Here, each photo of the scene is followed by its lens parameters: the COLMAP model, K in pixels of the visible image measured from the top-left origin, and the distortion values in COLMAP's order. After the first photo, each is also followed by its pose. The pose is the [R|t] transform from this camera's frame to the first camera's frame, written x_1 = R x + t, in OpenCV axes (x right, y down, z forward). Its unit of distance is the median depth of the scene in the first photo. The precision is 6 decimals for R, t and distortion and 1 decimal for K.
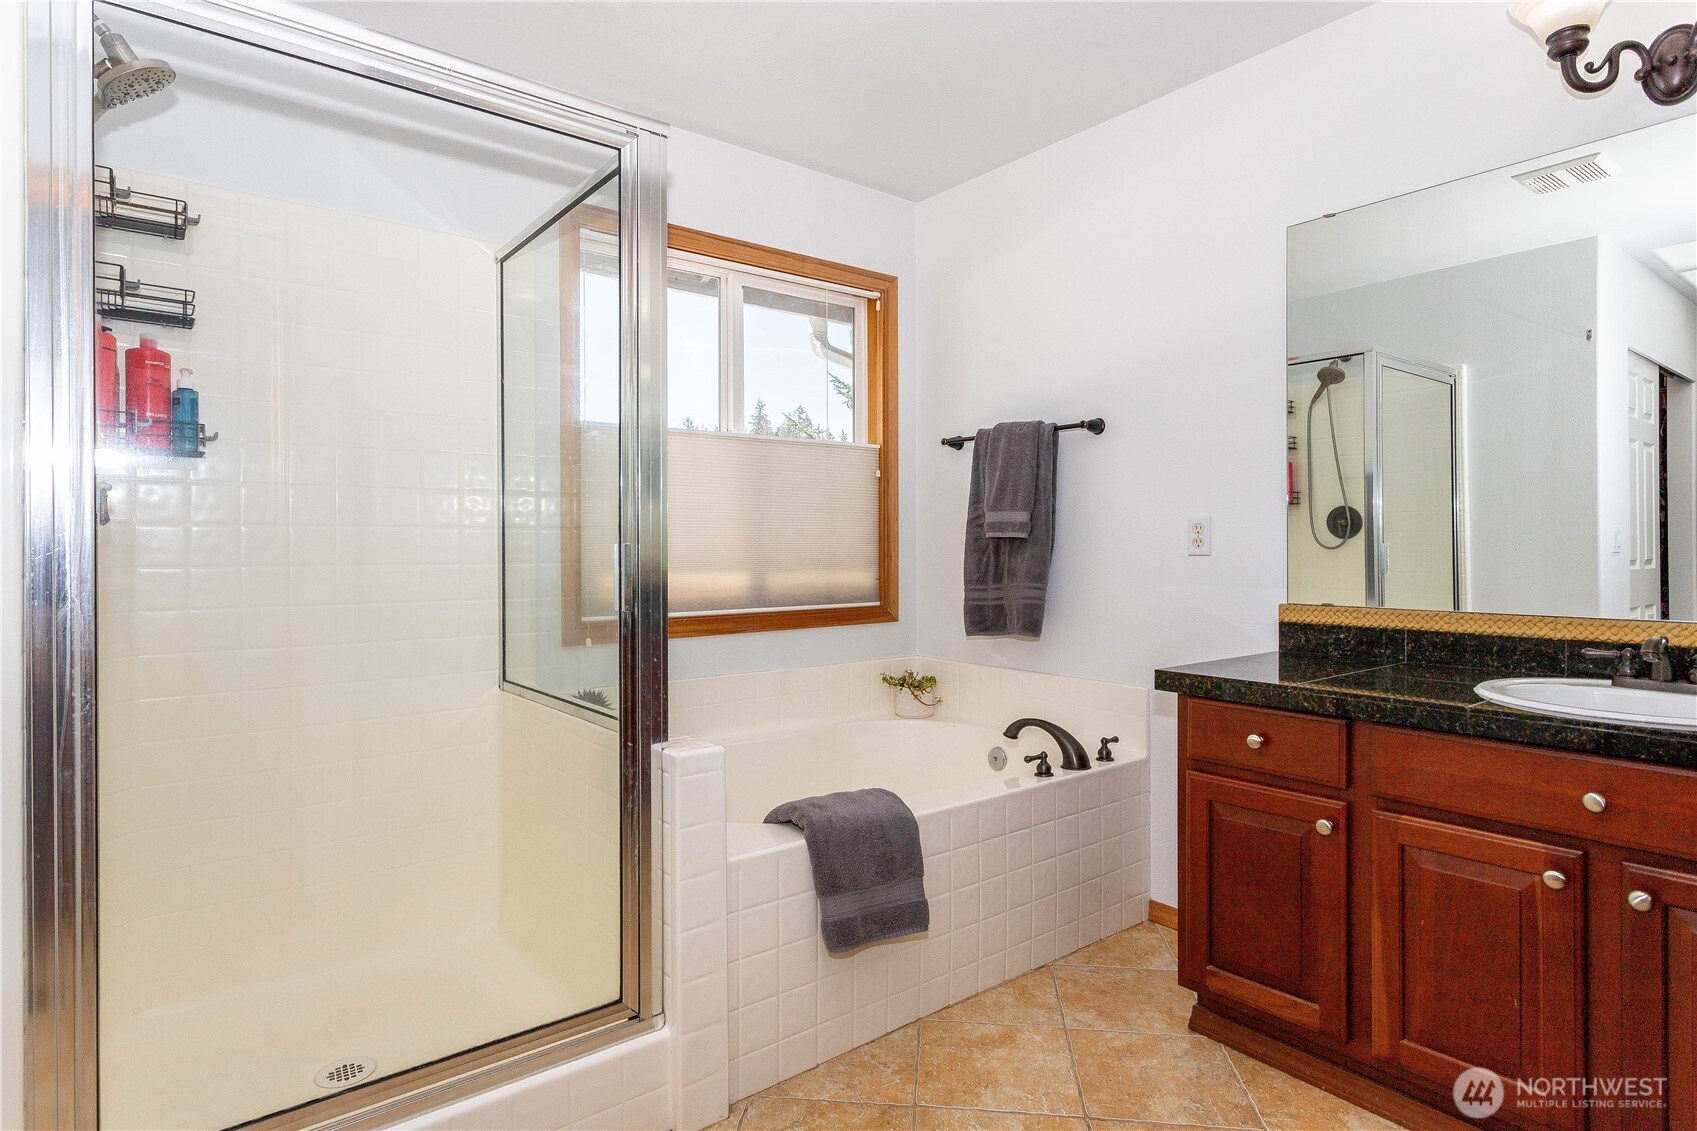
lens RADIAL K [[915.5, 0, 849.7], [0, 915.5, 553.7], [0, 0, 1]] dist [0.000124, 0.003093]
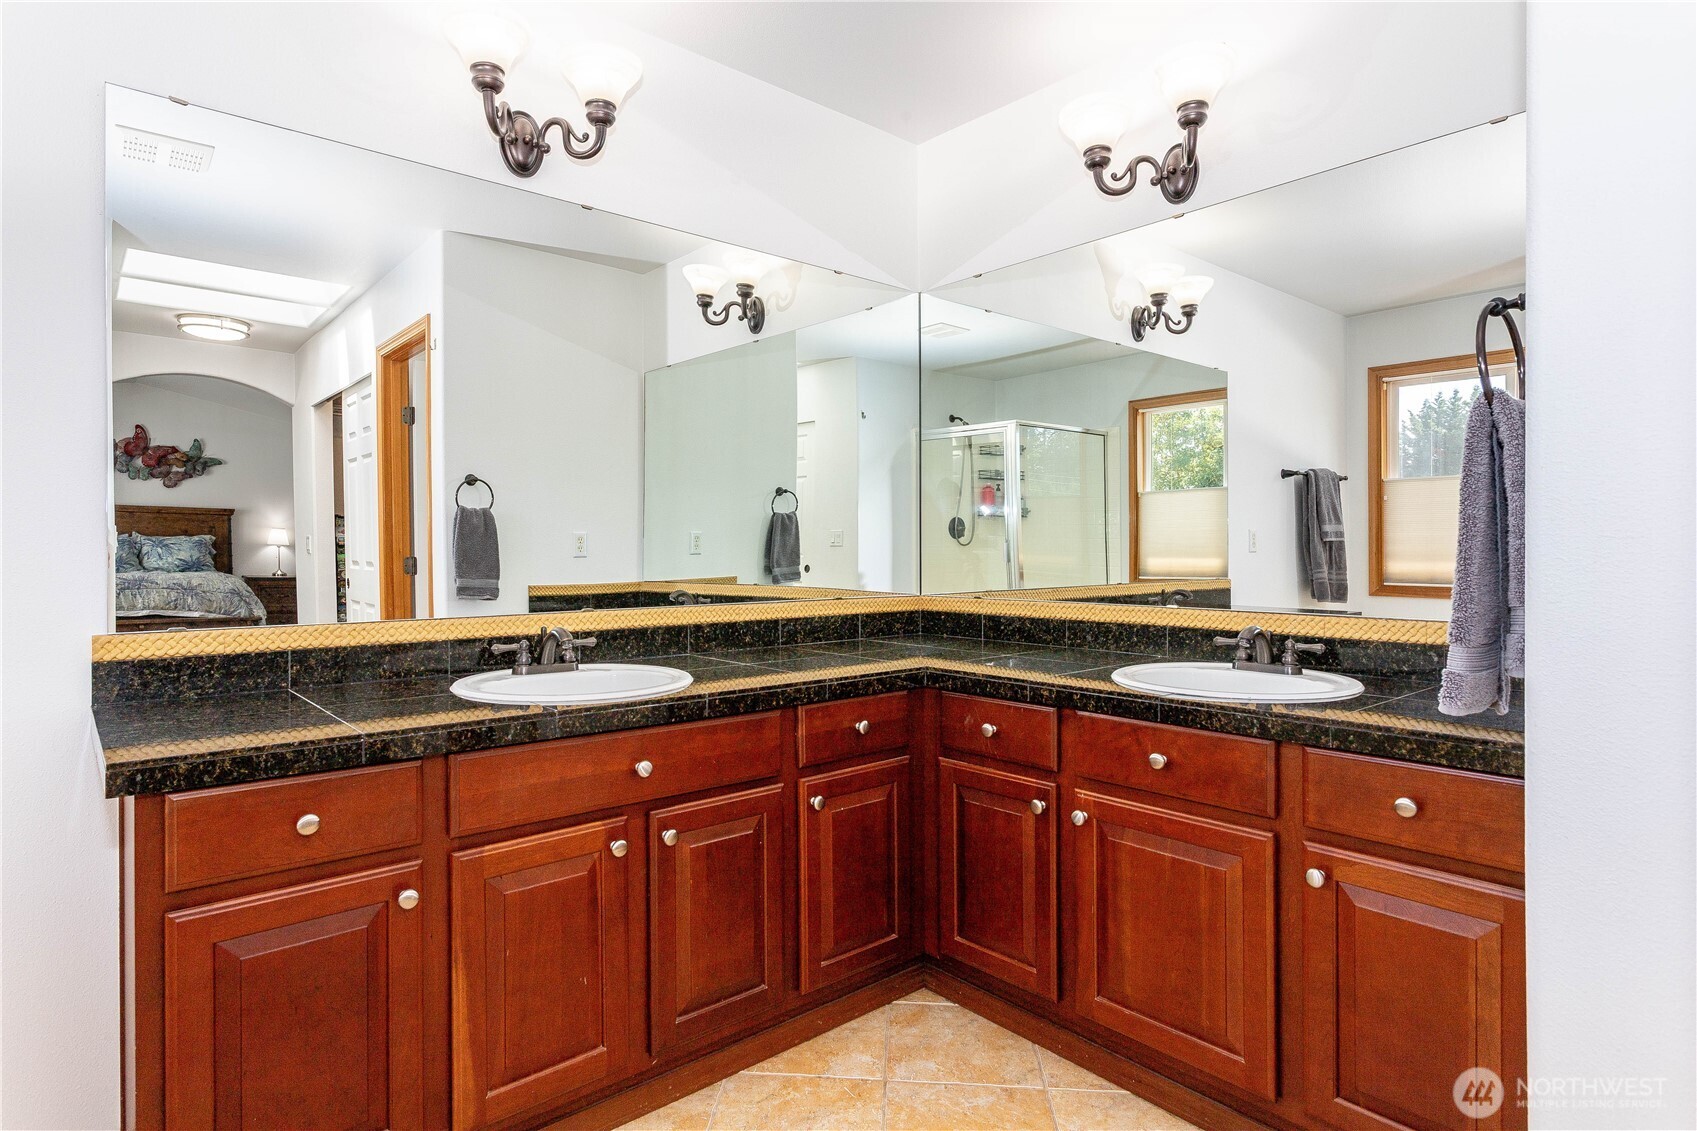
lens RADIAL K [[915.5, 0, 856.5], [0, 915.5, 564.5], [0, 0, 1]] dist [0.000124, 0.003093]
pose [[-0.046657, -0.013282, 0.998823, -0.285380], [0.006931, 0.999883, 0.013619, -0.002986], [-0.998887, 0.007558, -0.046559, 0.611914]]
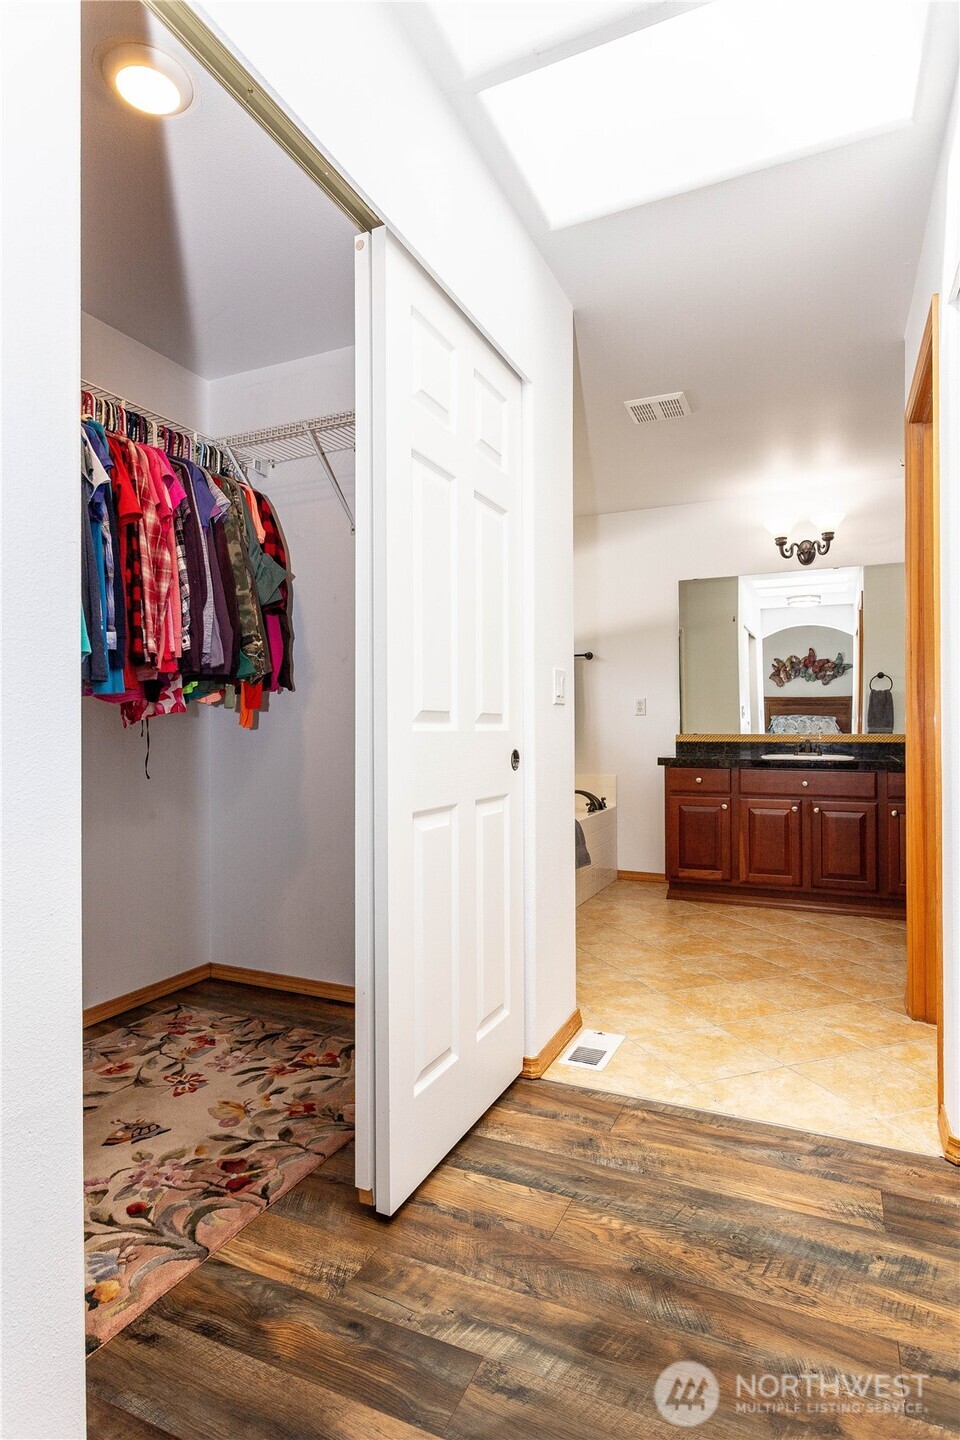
lens RADIAL K [[776.9, 0, 480.8], [0, 776.9, 729.4], [0, 0, 1]] dist [0.000124, 0.003093]
pose [[0.885884, -0.002889, 0.463898, -1.216708], [0.007780, 0.999932, -0.008630, 0.070953], [-0.463842, 0.011254, 0.885847, -0.756783]]
